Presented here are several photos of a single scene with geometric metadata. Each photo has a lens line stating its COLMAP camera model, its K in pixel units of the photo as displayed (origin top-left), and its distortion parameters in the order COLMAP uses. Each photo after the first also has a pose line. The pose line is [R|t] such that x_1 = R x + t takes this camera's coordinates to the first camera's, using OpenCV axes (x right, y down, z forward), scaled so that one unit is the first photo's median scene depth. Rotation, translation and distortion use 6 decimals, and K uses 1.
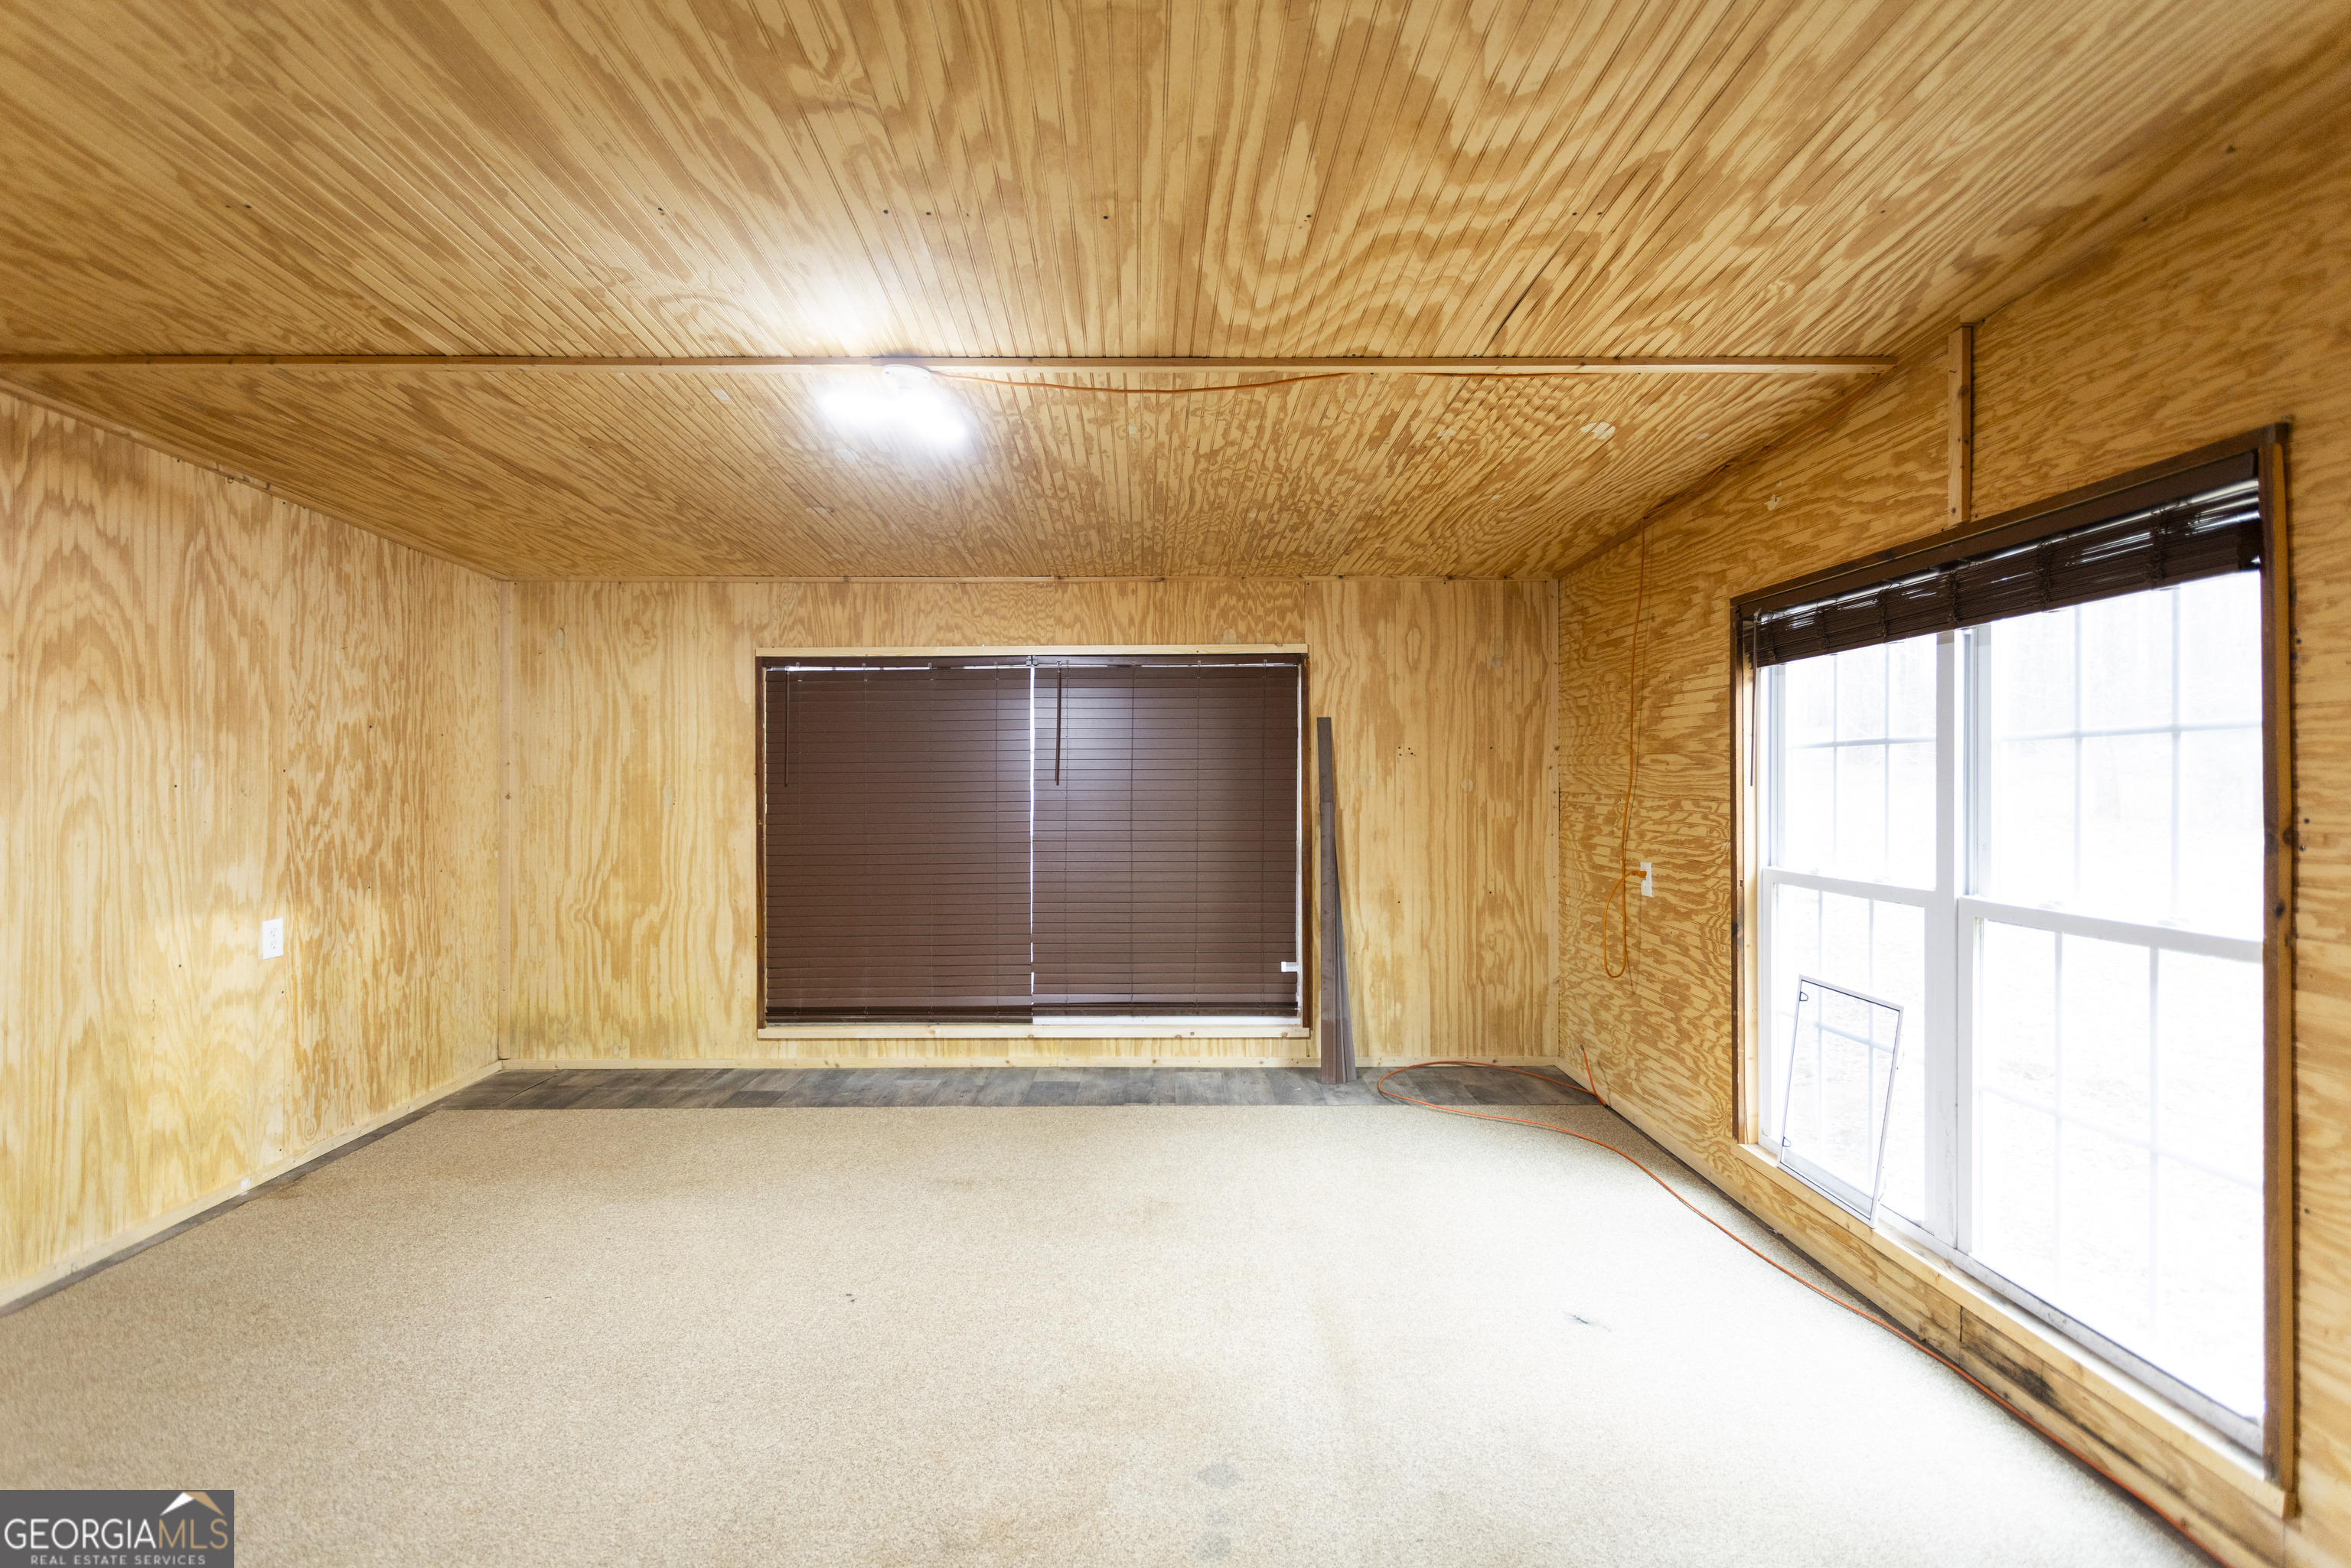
lens RADIAL K [[1145.3, 0, 1174.6], [0, 1145.3, 783.3], [0, 0, 1]] dist [-0.000637, 0.000853]
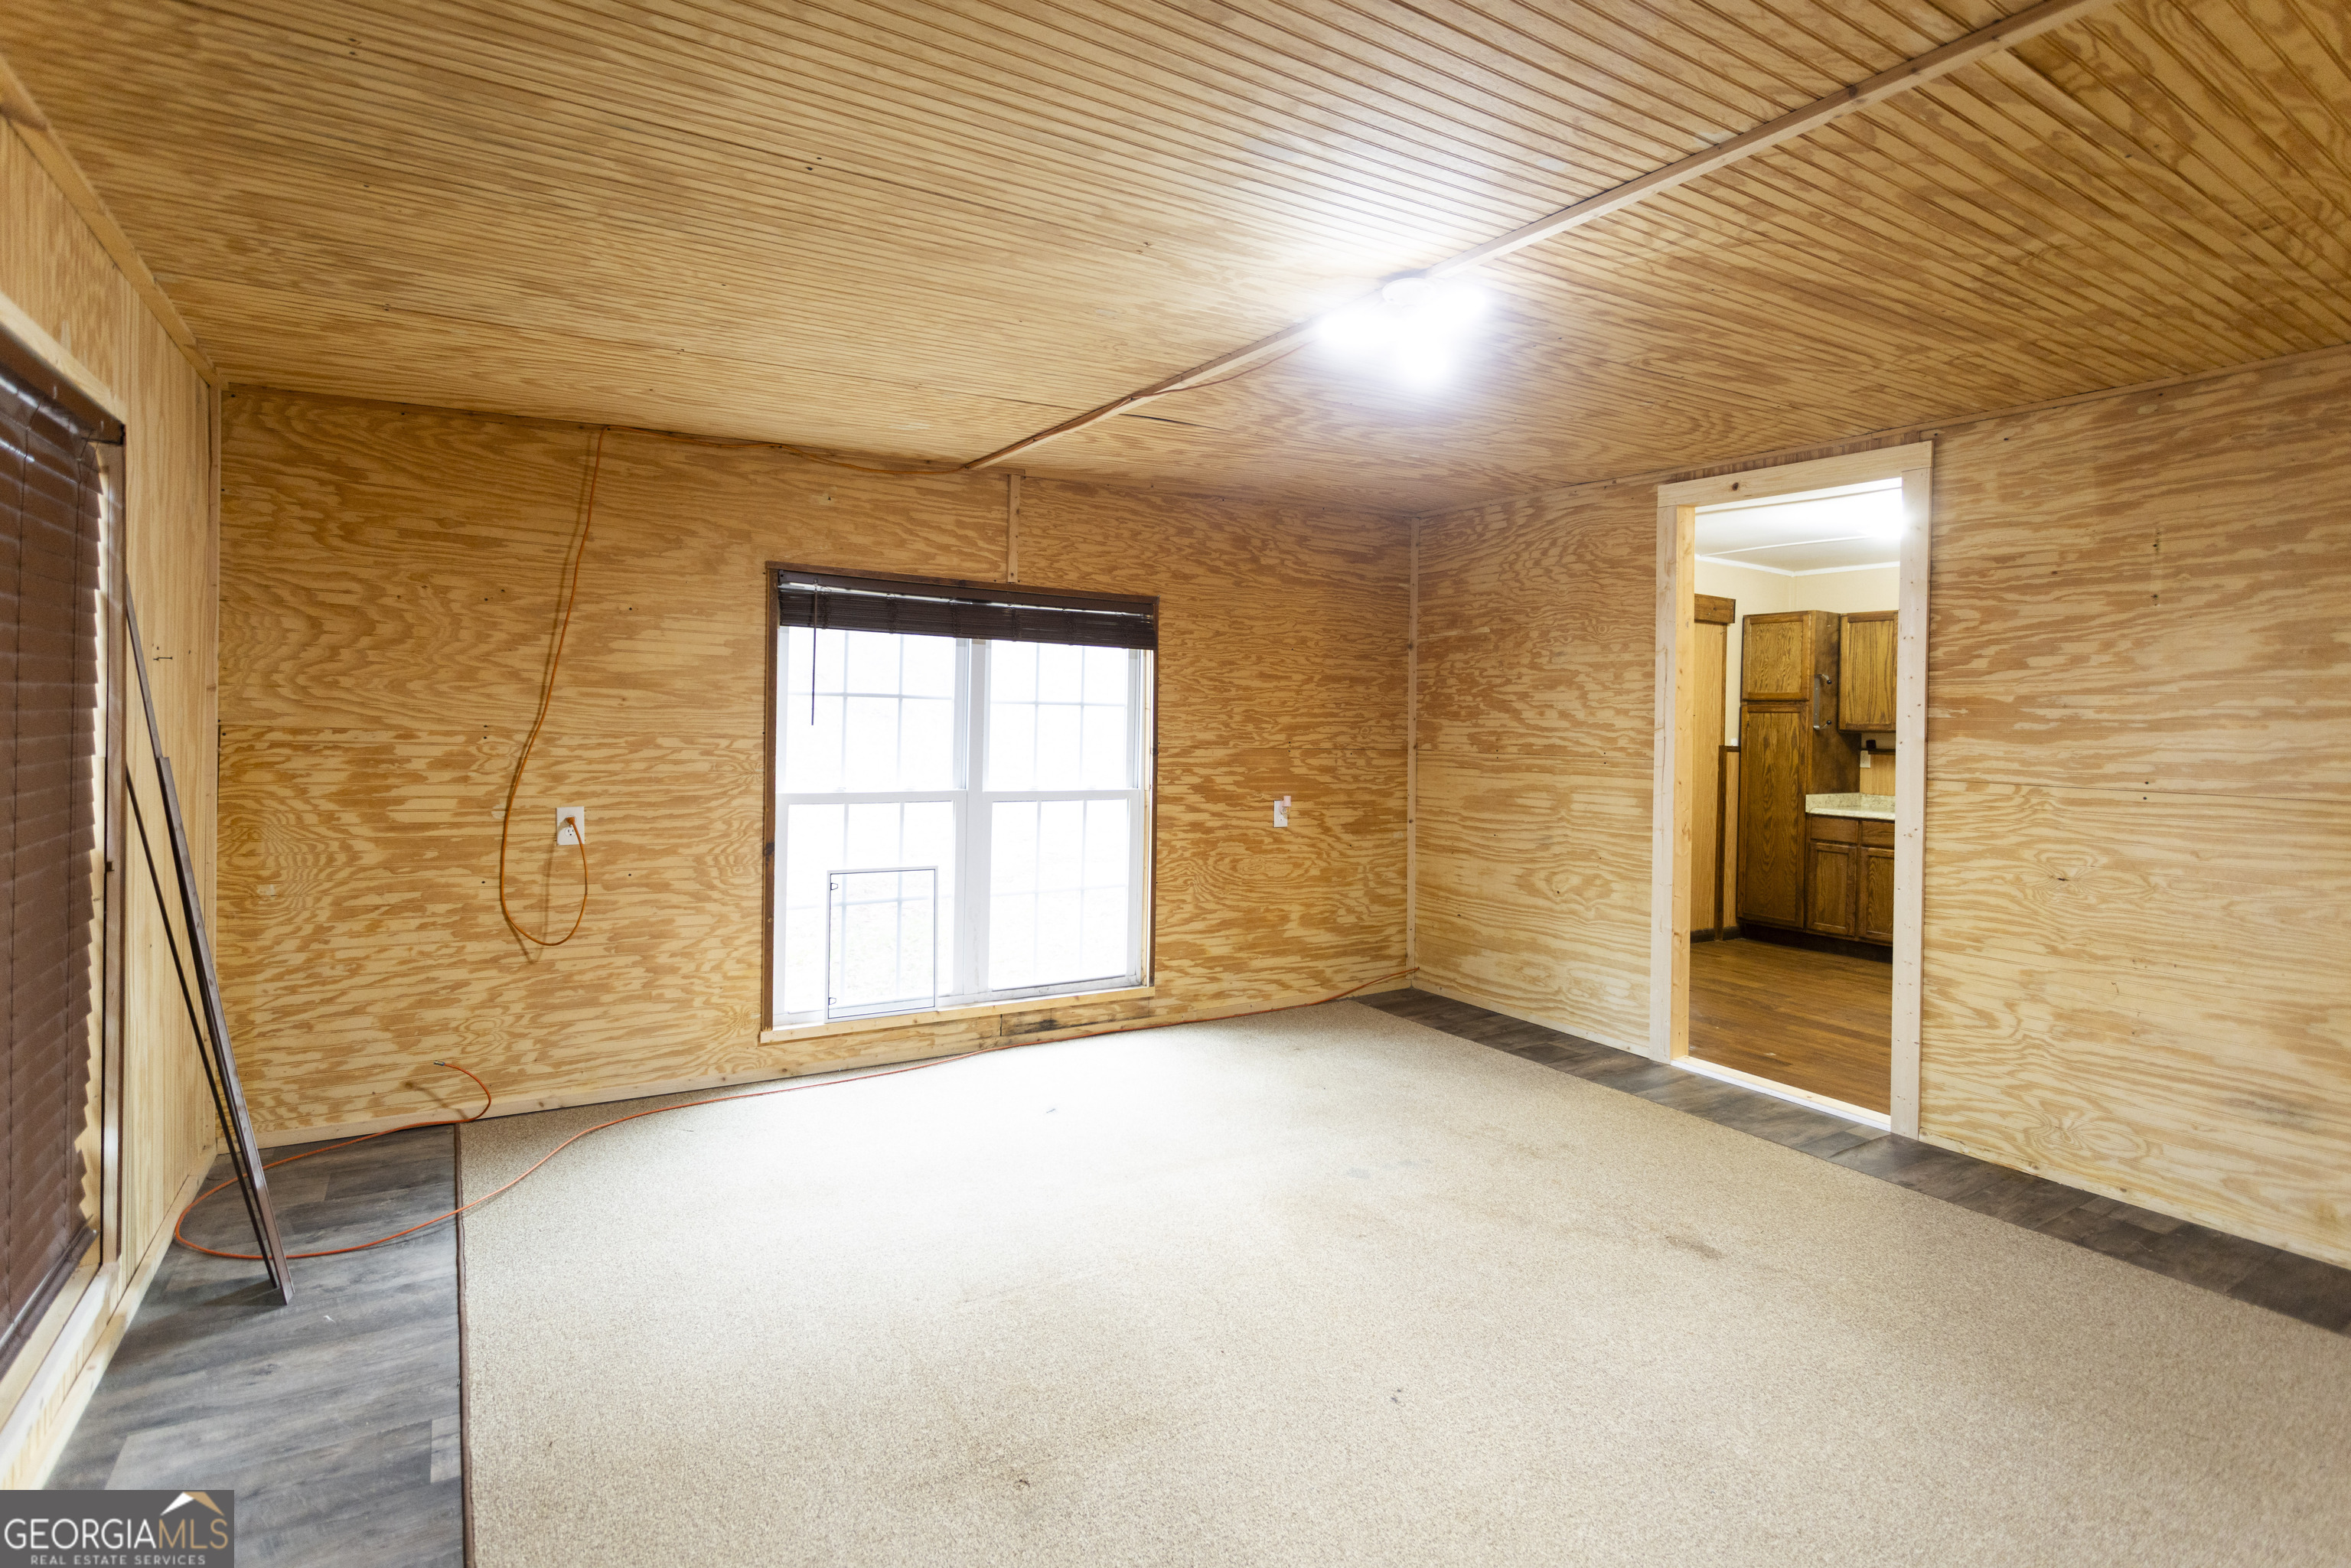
lens RADIAL K [[1145.3, 0, 1183.3], [0, 1145.3, 730.7], [0, 0, 1]] dist [-0.000637, 0.000853]
pose [[-0.560933, -0.023658, 0.827523, -0.892850], [-0.025927, 0.999603, 0.011002, -0.019792], [-0.827455, -0.015284, -0.561324, 1.660363]]
